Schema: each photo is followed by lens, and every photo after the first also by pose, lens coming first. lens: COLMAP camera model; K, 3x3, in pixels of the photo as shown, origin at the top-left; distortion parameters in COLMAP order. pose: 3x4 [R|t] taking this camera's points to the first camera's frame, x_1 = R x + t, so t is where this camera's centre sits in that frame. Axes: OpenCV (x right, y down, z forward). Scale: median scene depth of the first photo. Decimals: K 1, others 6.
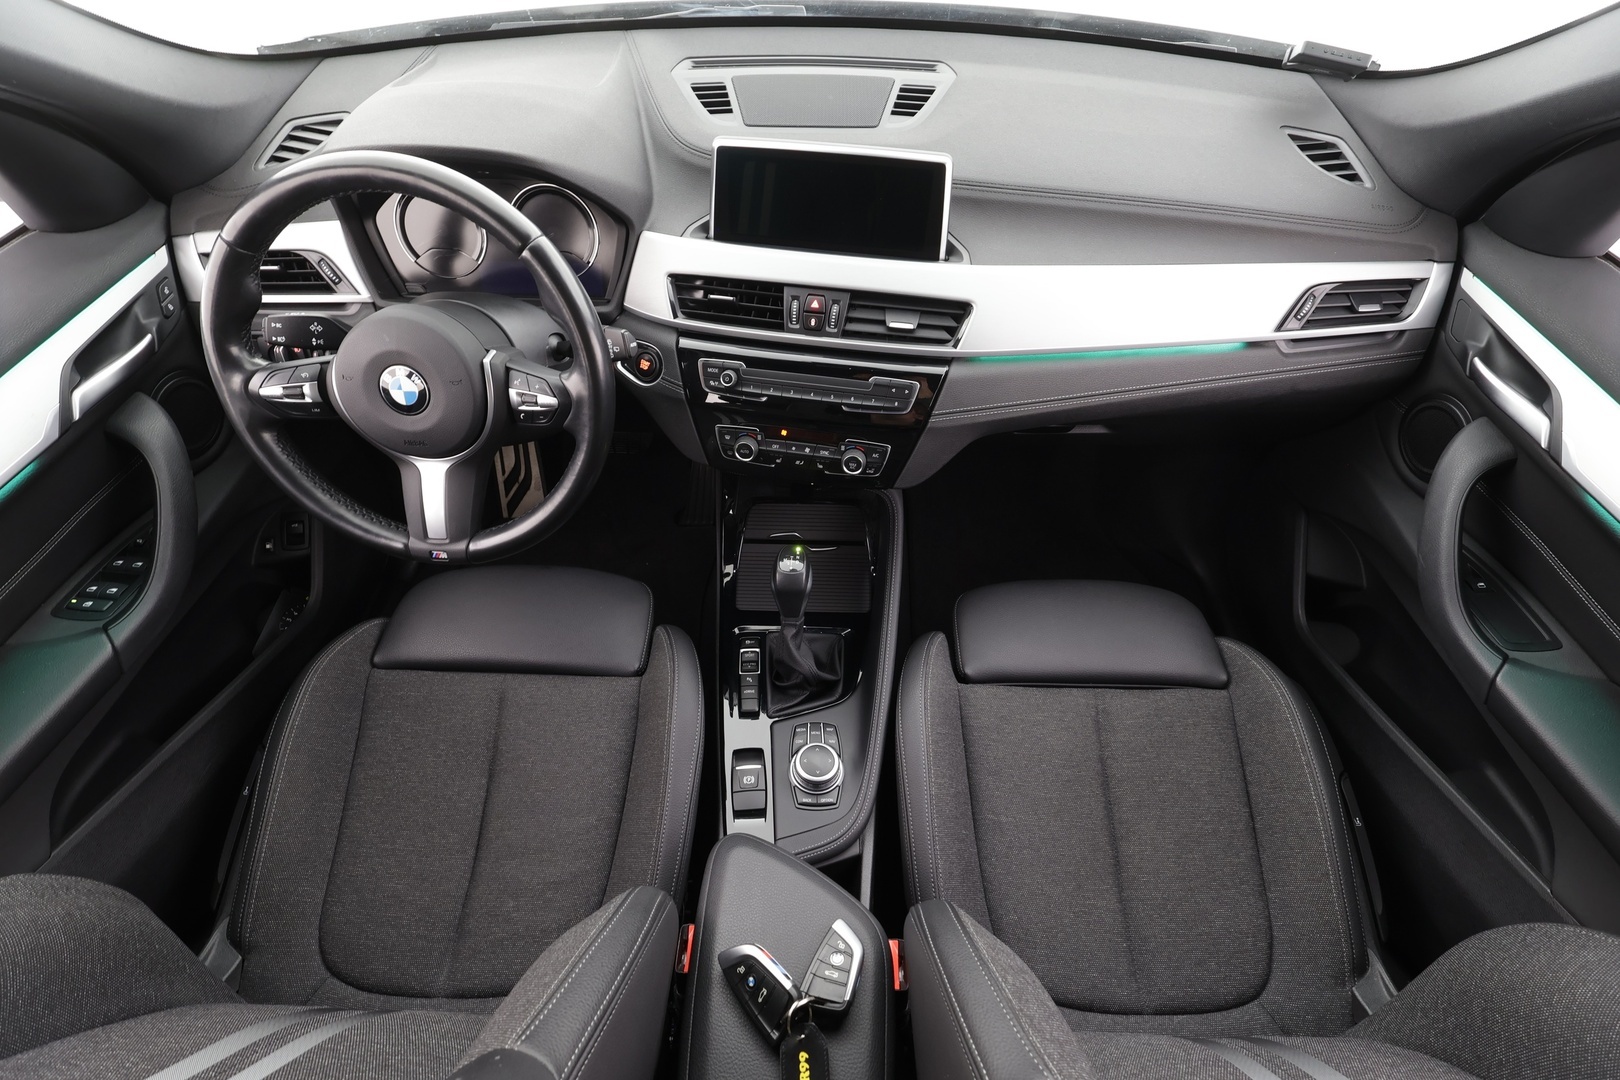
lens RADIAL K [[749.2, 0, 810.0], [0, 749.2, 540.0], [0, 0, 1]] dist [0.000264, 0.000847]
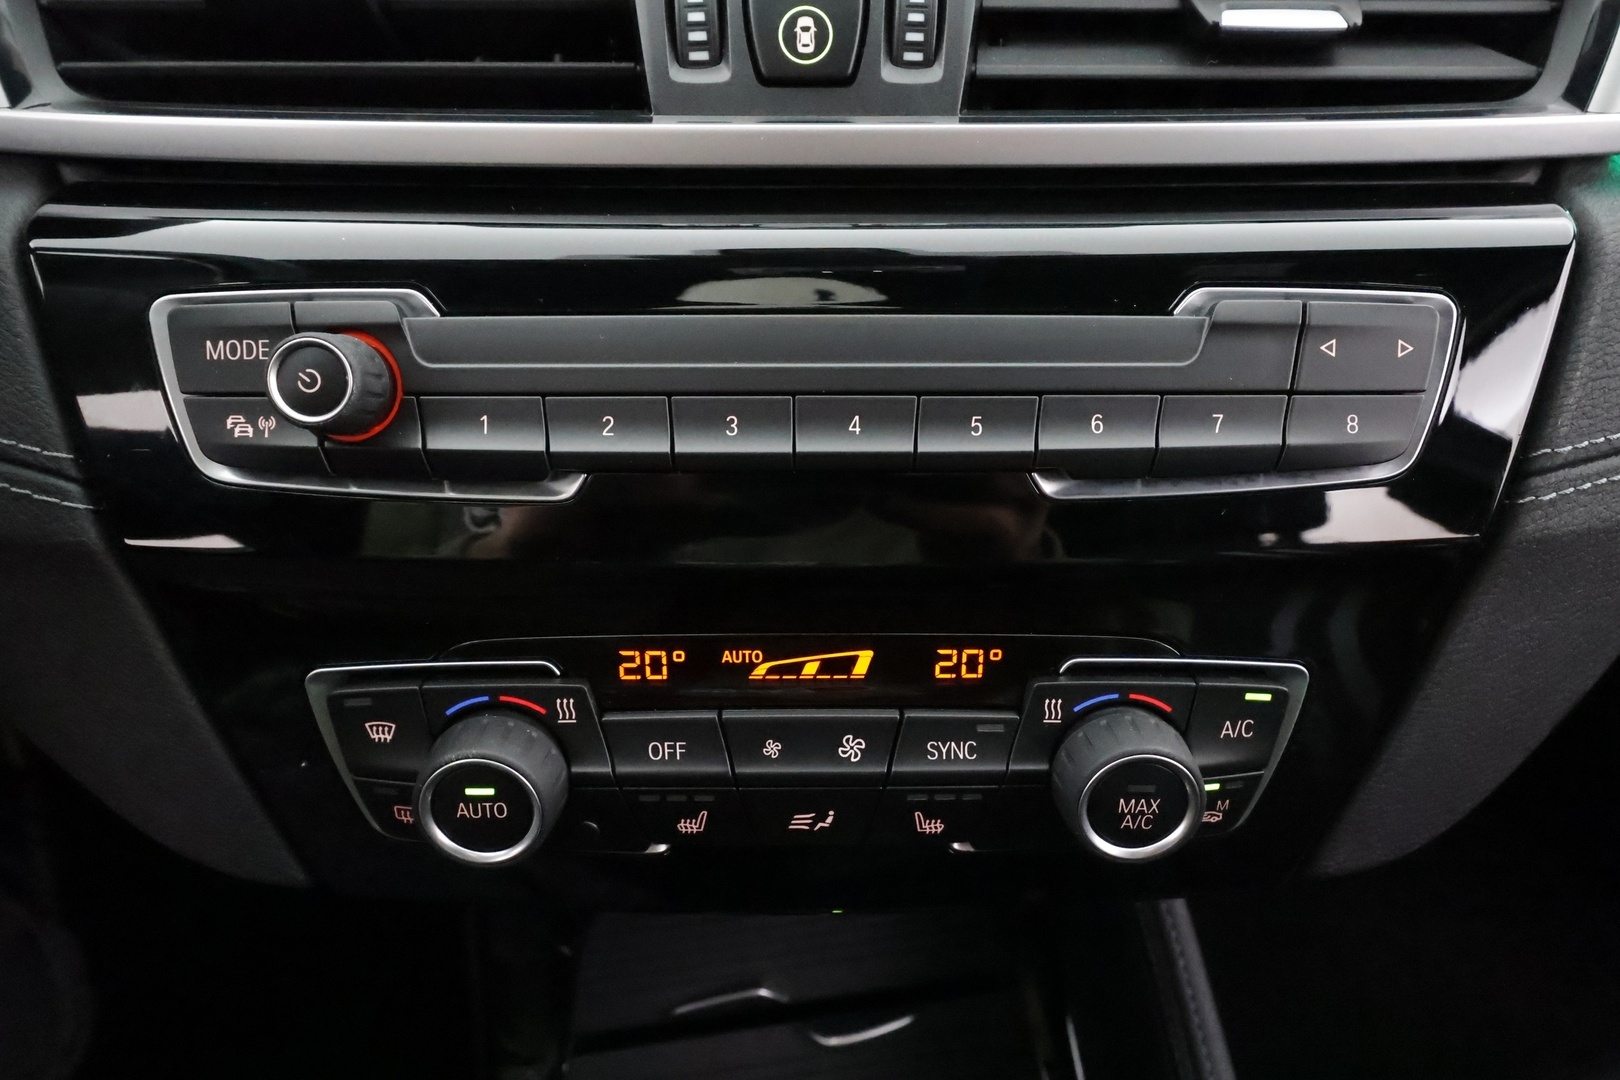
lens RADIAL K [[1034.9, 0, 810.0], [0, 1034.9, 540.0], [0, 0, 1]] dist [0.000136, 0.001613]
pose [[0.984461, -0.113083, 0.134347, -0.040732], [0.137010, 0.973172, -0.184836, -0.126463], [-0.109841, 0.200371, 0.973543, 0.771958]]
